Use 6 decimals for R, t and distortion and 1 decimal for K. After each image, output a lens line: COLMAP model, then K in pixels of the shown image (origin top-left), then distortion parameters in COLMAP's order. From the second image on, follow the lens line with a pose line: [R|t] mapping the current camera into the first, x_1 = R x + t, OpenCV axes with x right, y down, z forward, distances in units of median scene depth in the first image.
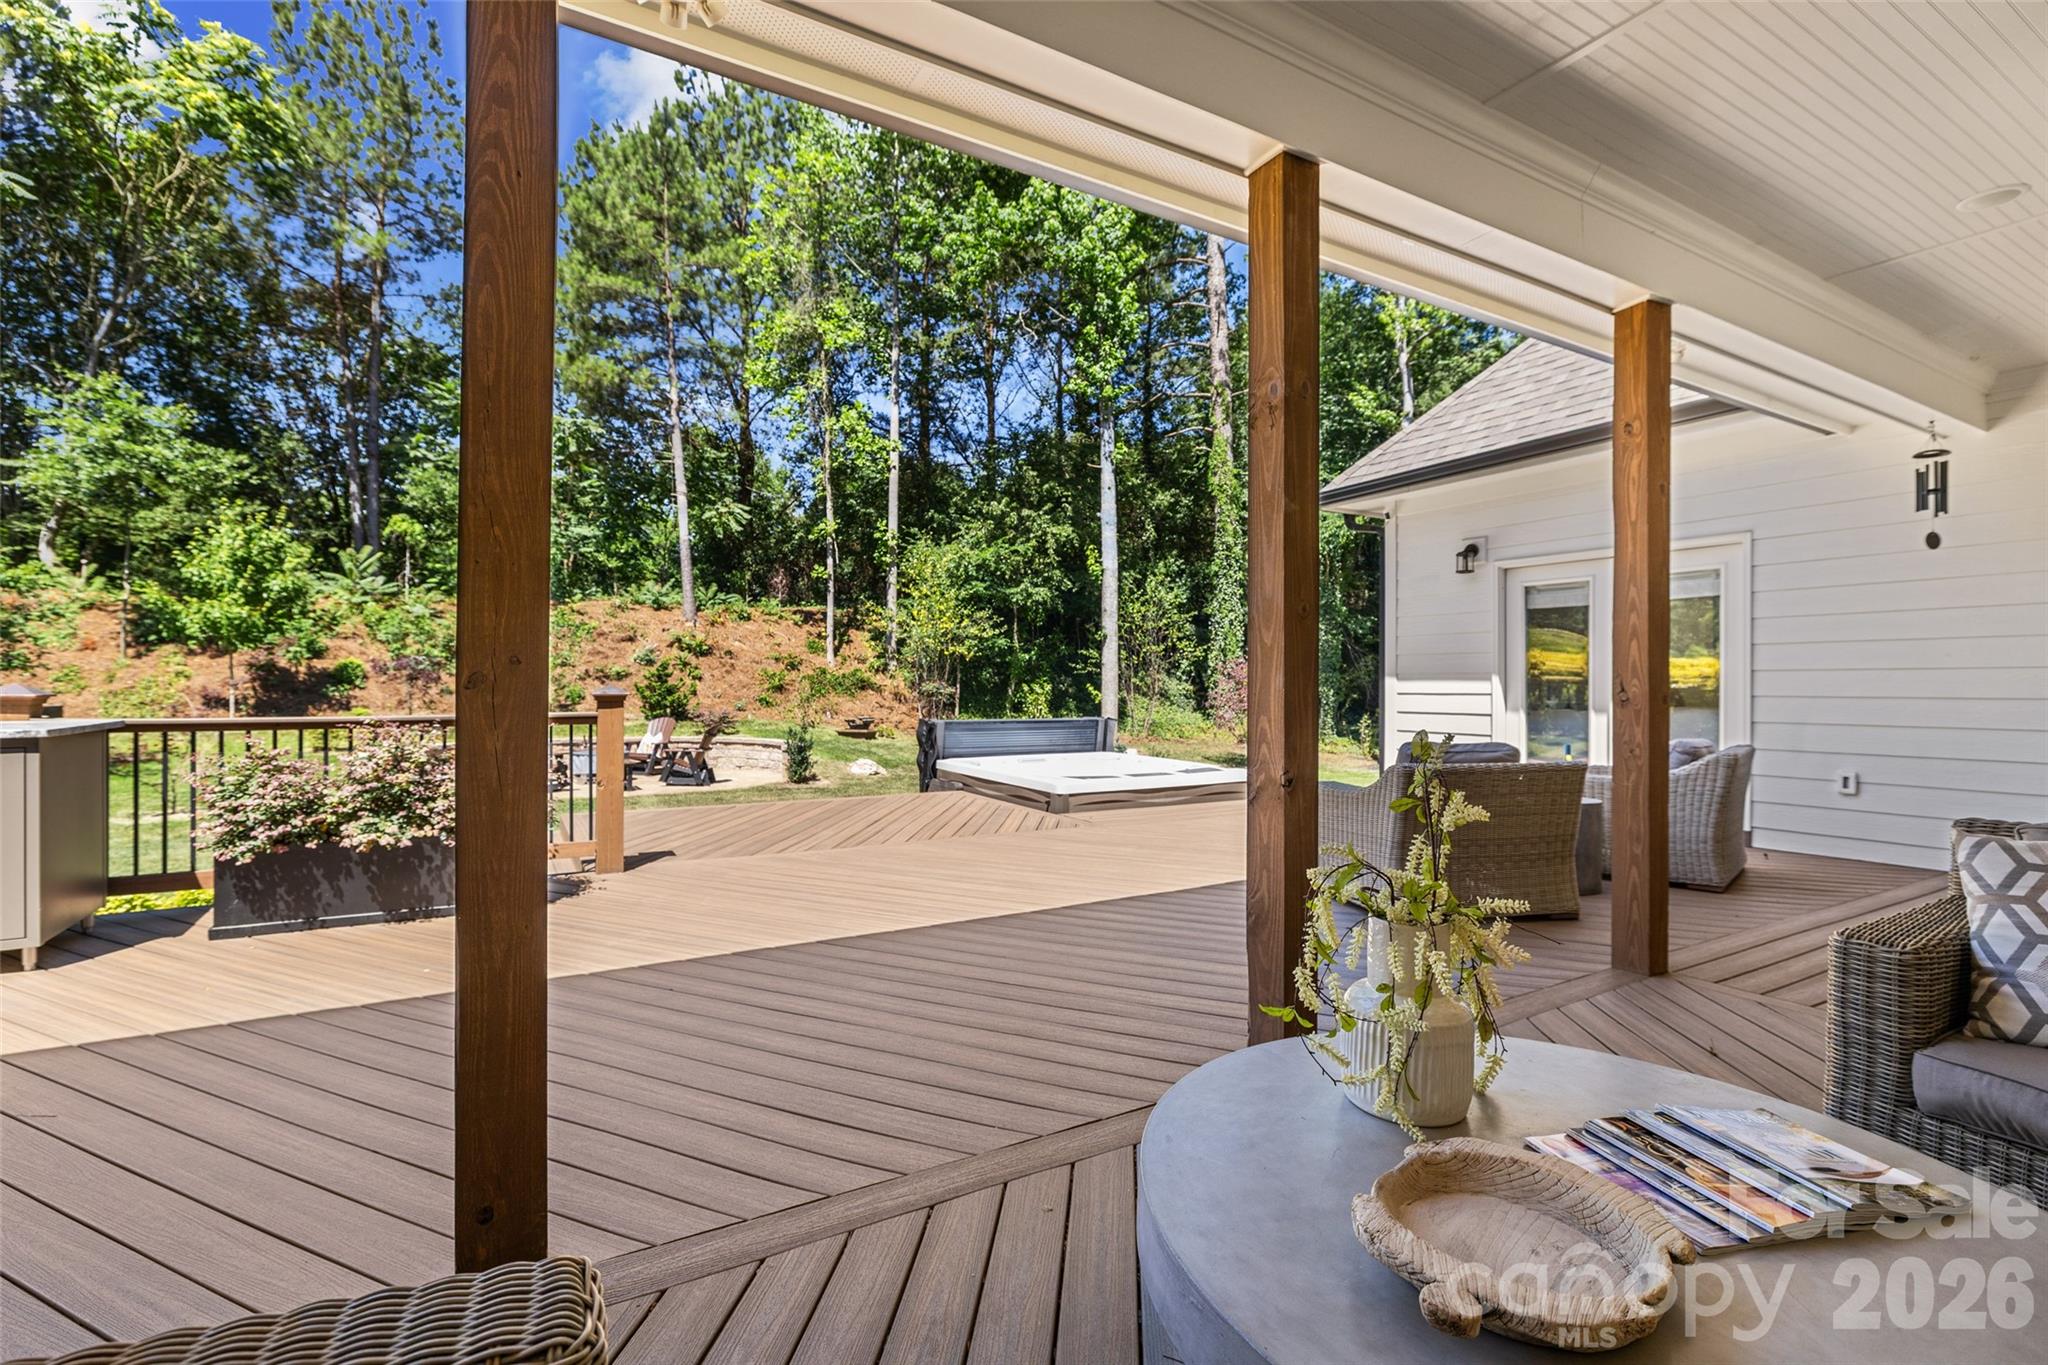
lens RADIAL K [[934.5, 0, 1022.9], [0, 934.5, 673.9], [0, 0, 1]] dist [-0.000901, 0.000014]
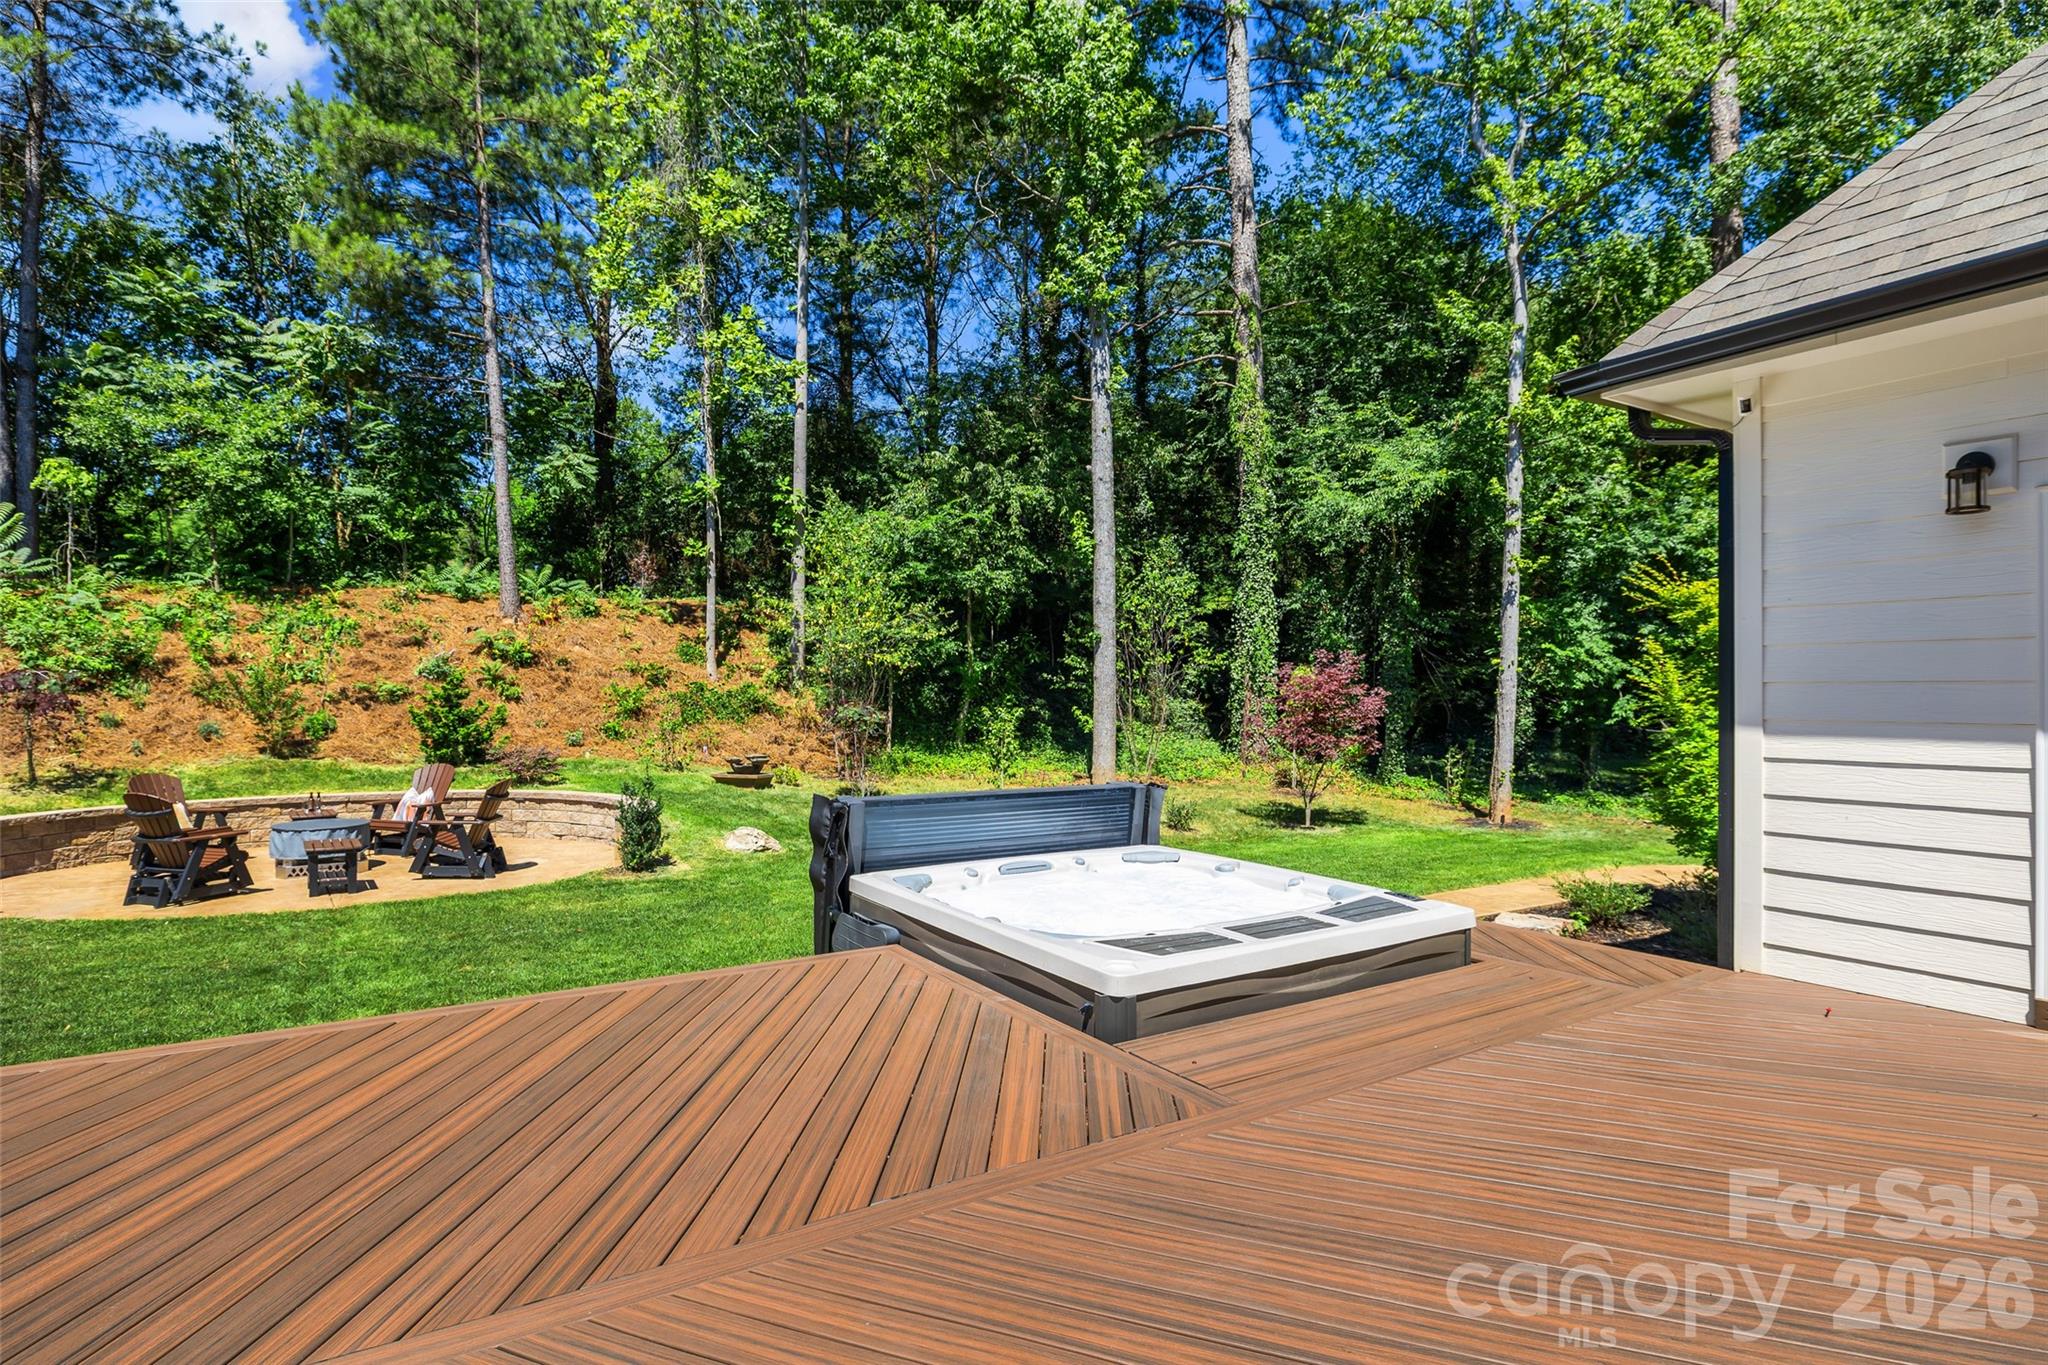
lens RADIAL K [[1066.9, 0, 1017.0], [0, 1066.9, 691.5], [0, 0, 1]] dist [0.002720, -0.011920]
pose [[0.998802, -0.002042, 0.048892, -0.011984], [0.001502, 0.999937, 0.011087, -0.008573], [-0.048911, -0.011000, 0.998743, 0.174525]]
